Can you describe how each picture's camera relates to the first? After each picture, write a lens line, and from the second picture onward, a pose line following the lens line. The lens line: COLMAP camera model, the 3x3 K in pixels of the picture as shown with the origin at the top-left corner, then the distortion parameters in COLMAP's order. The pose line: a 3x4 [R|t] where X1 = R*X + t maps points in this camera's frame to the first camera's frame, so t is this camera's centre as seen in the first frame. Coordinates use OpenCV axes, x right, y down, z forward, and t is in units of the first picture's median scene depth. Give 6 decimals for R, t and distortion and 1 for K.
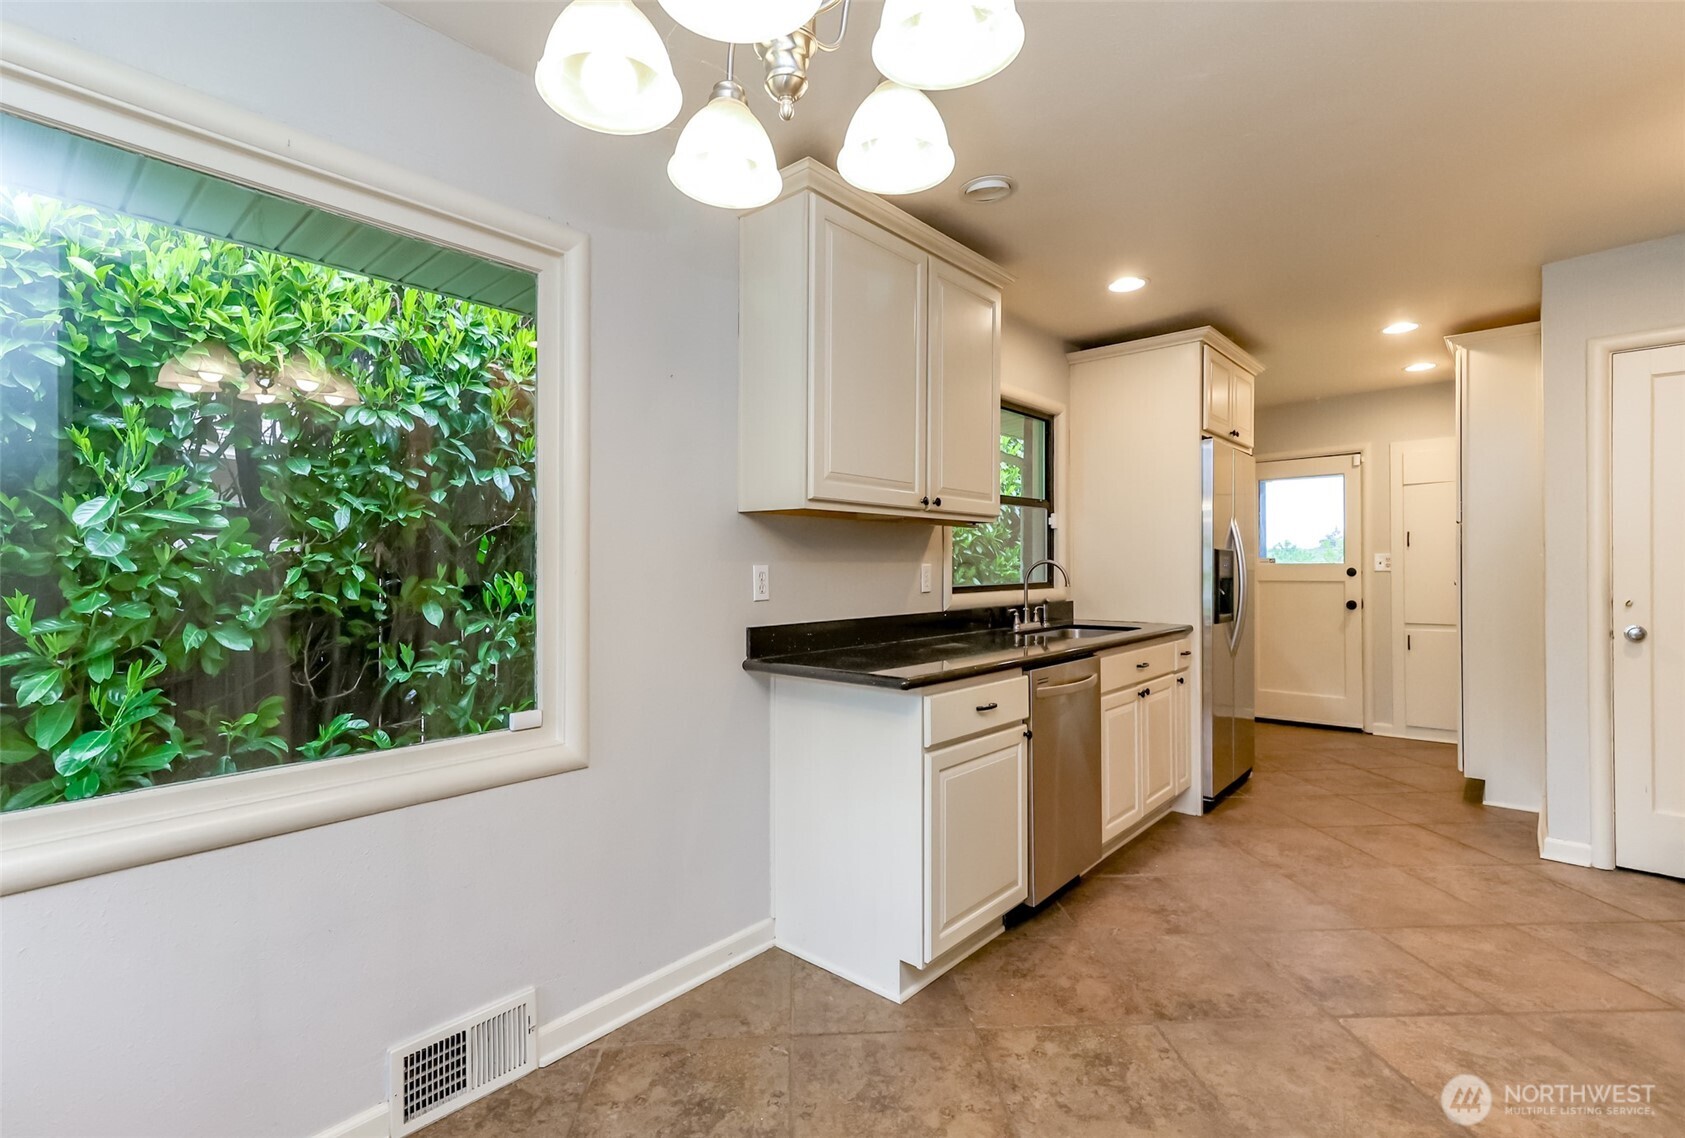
lens RADIAL K [[755.3, 0, 830.4], [0, 755.3, 565.2], [0, 0, 1]] dist [0.019654, -0.001693]
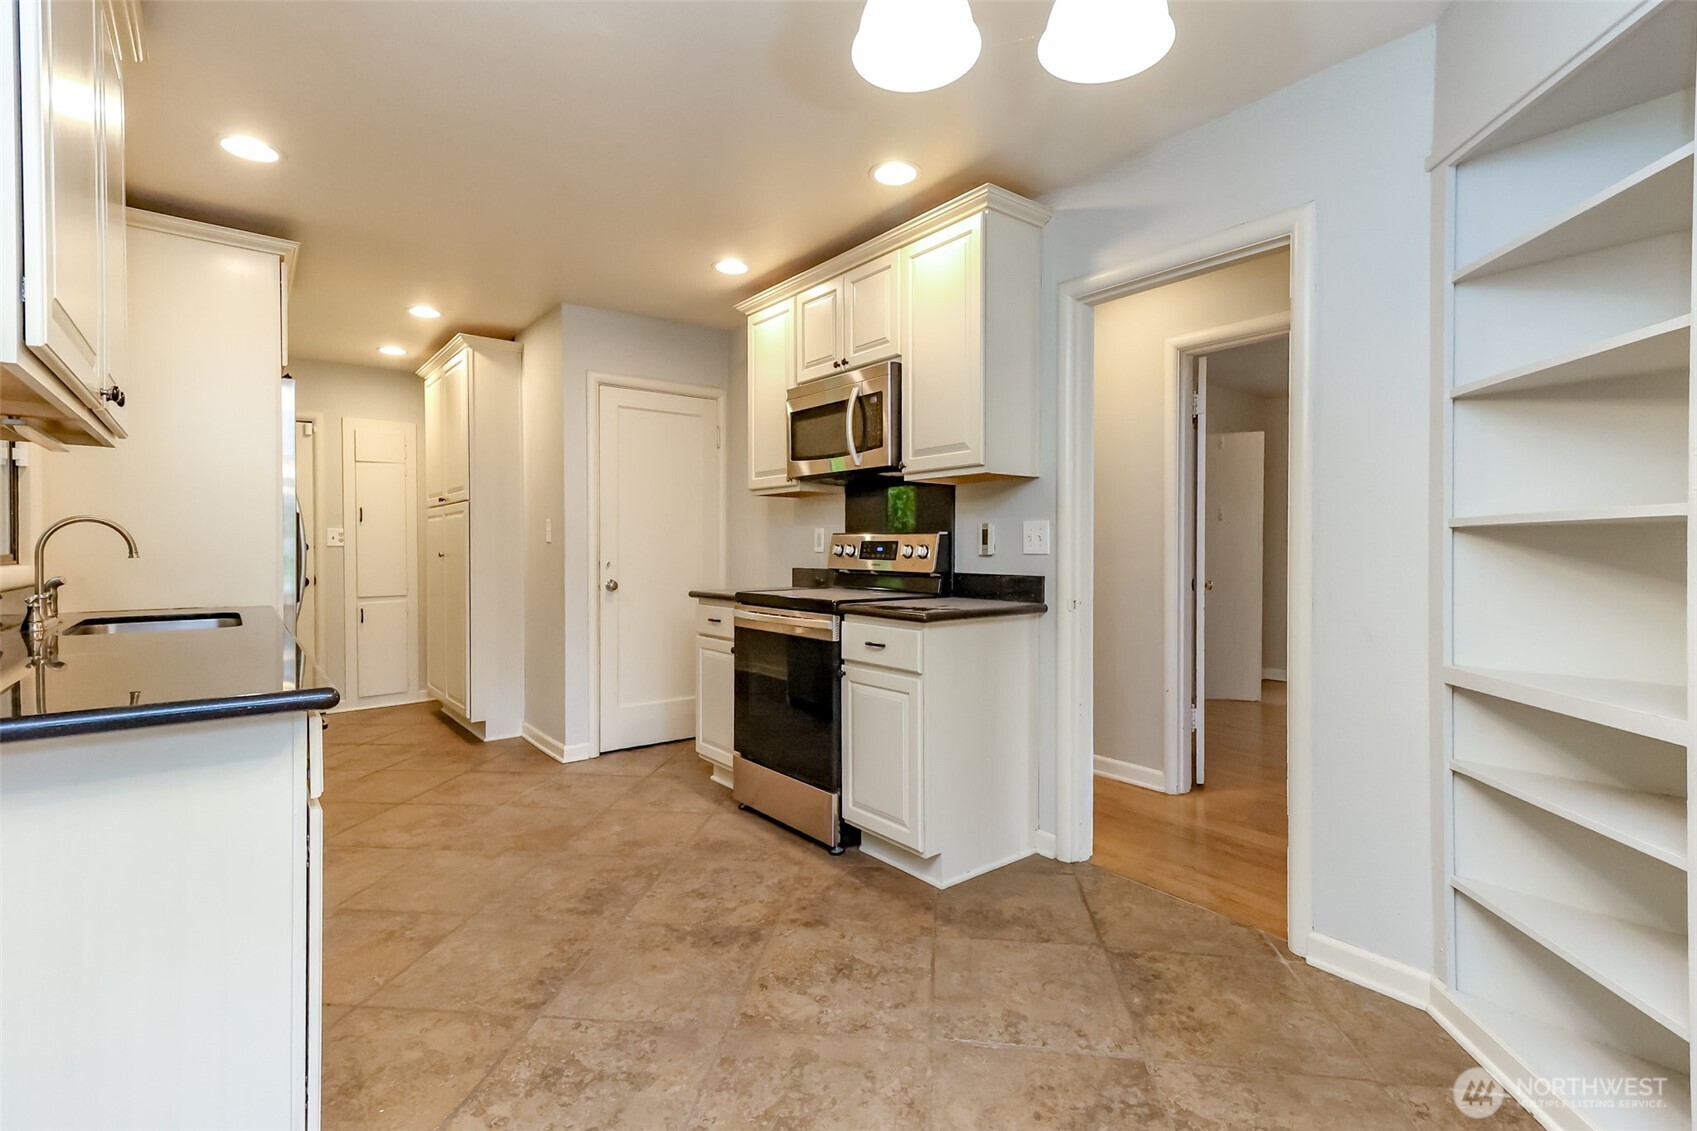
lens RADIAL K [[773.5, 0, 852.8], [0, 773.5, 562.4], [0, 0, 1]] dist [0.017795, 0.002991]
pose [[0.167585, -0.010638, 0.985800, -0.389139], [-0.004997, 0.999920, 0.011640, 0.033860], [-0.985845, -0.006877, 0.167518, 0.416750]]
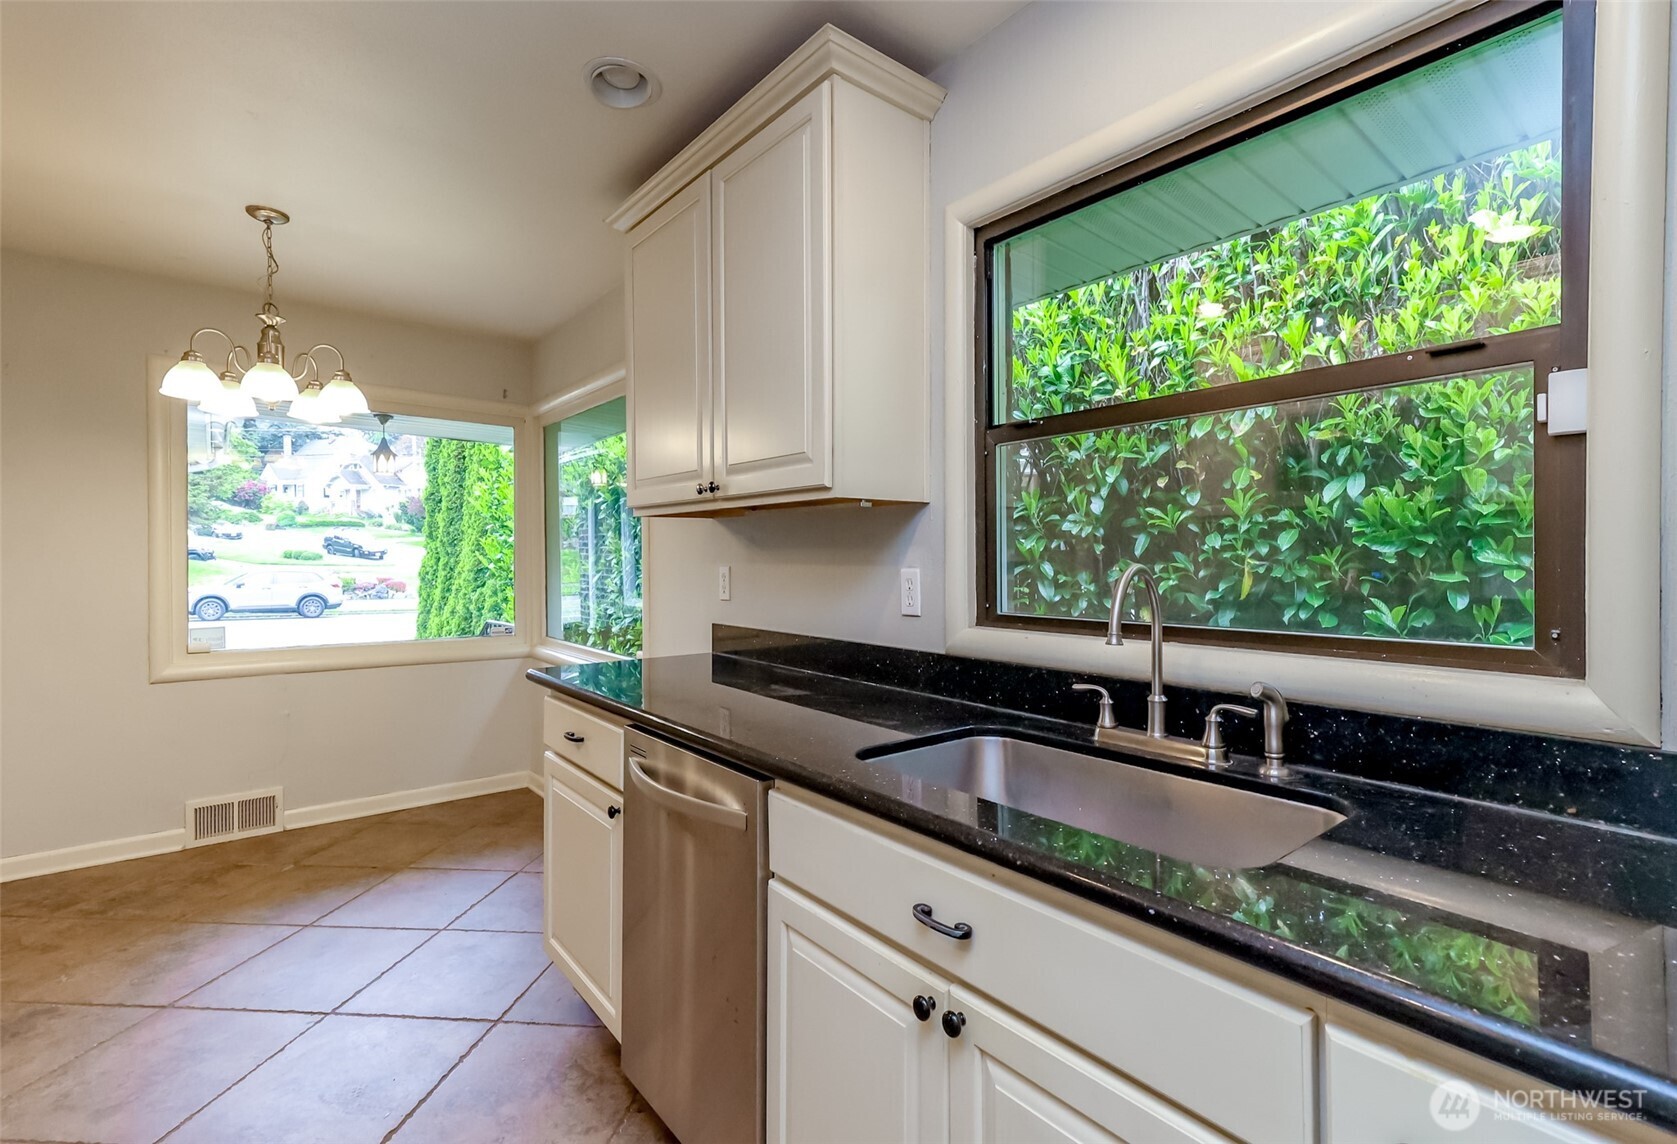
lens RADIAL K [[778.0, 0, 877.2], [0, 778.0, 562.1], [0, 0, 1]] dist [0.019608, 0.000590]
pose [[-0.132497, 0.011158, -0.991121, 1.024383], [0.003182, 0.999936, 0.010832, -0.018646], [0.991178, -0.001718, -0.132524, 1.446104]]
